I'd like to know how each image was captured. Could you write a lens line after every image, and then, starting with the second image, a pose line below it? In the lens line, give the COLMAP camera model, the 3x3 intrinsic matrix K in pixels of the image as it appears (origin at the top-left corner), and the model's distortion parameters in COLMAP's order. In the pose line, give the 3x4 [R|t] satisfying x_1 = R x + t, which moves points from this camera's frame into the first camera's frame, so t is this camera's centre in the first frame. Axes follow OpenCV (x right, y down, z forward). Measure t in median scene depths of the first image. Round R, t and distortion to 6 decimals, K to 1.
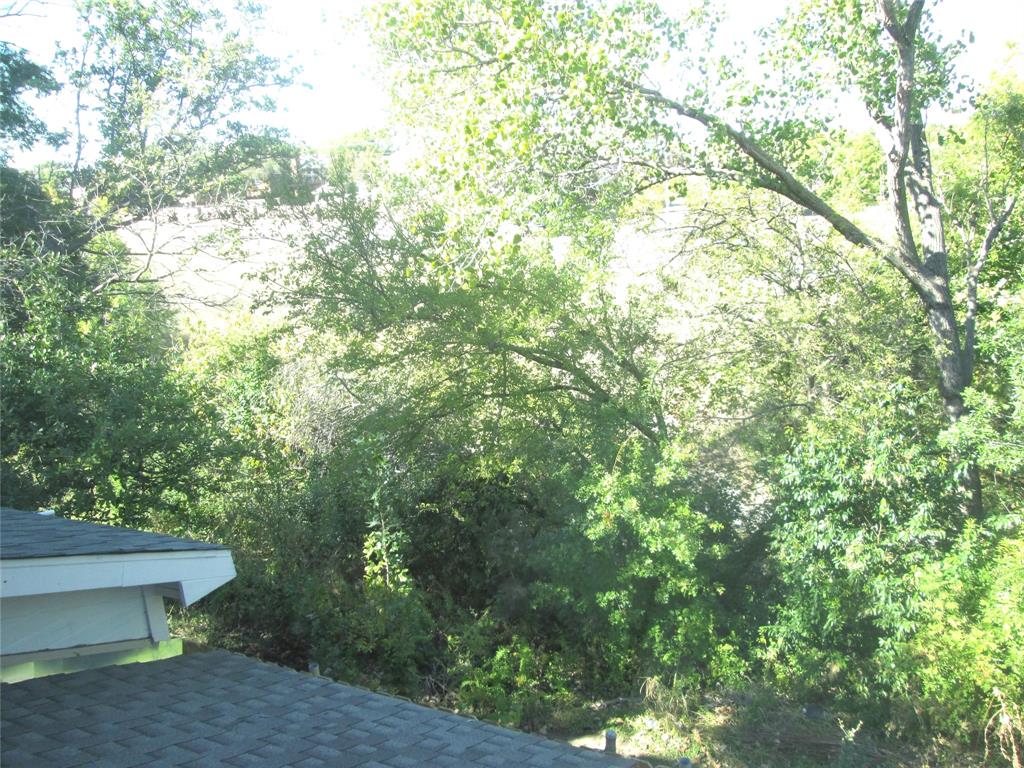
lens RADIAL K [[874.5, 0, 509.9], [0, 874.5, 378.5], [0, 0, 1]] dist [-0.033135, 0.023374]
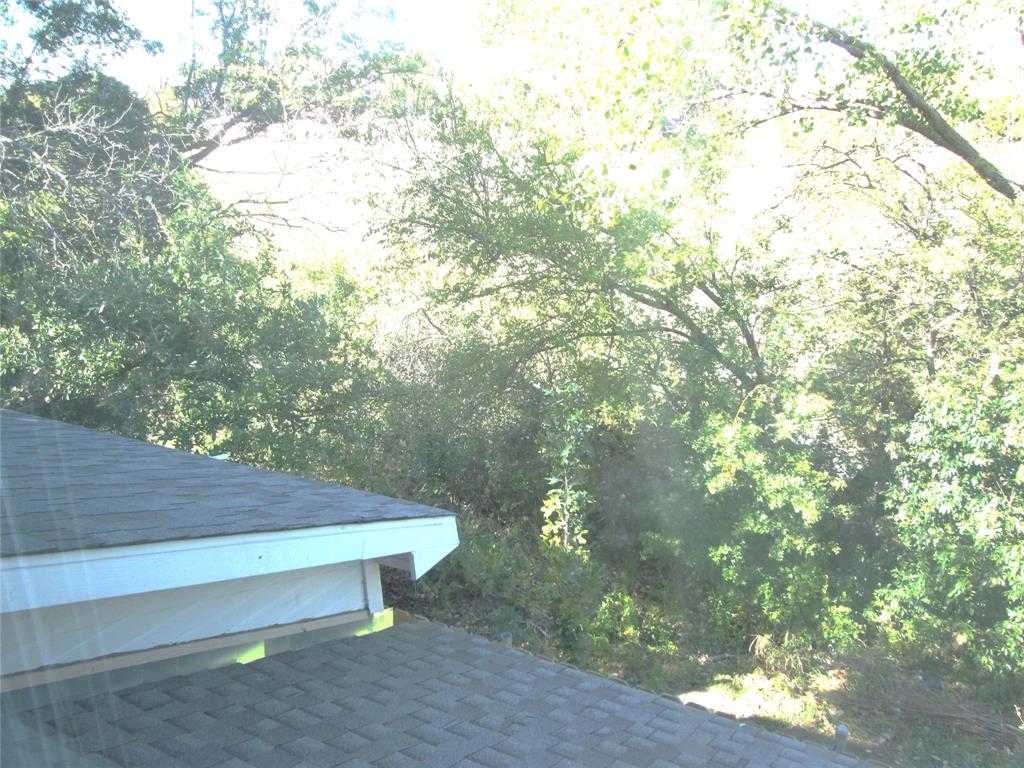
lens RADIAL K [[874.5, 0, 516.7], [0, 874.5, 377.1], [0, 0, 1]] dist [-0.033135, 0.023374]
pose [[0.998363, 0.045249, -0.034974, -0.088988], [-0.042449, 0.996125, 0.077023, -0.006200], [0.038324, -0.075413, 0.996416, 0.046743]]
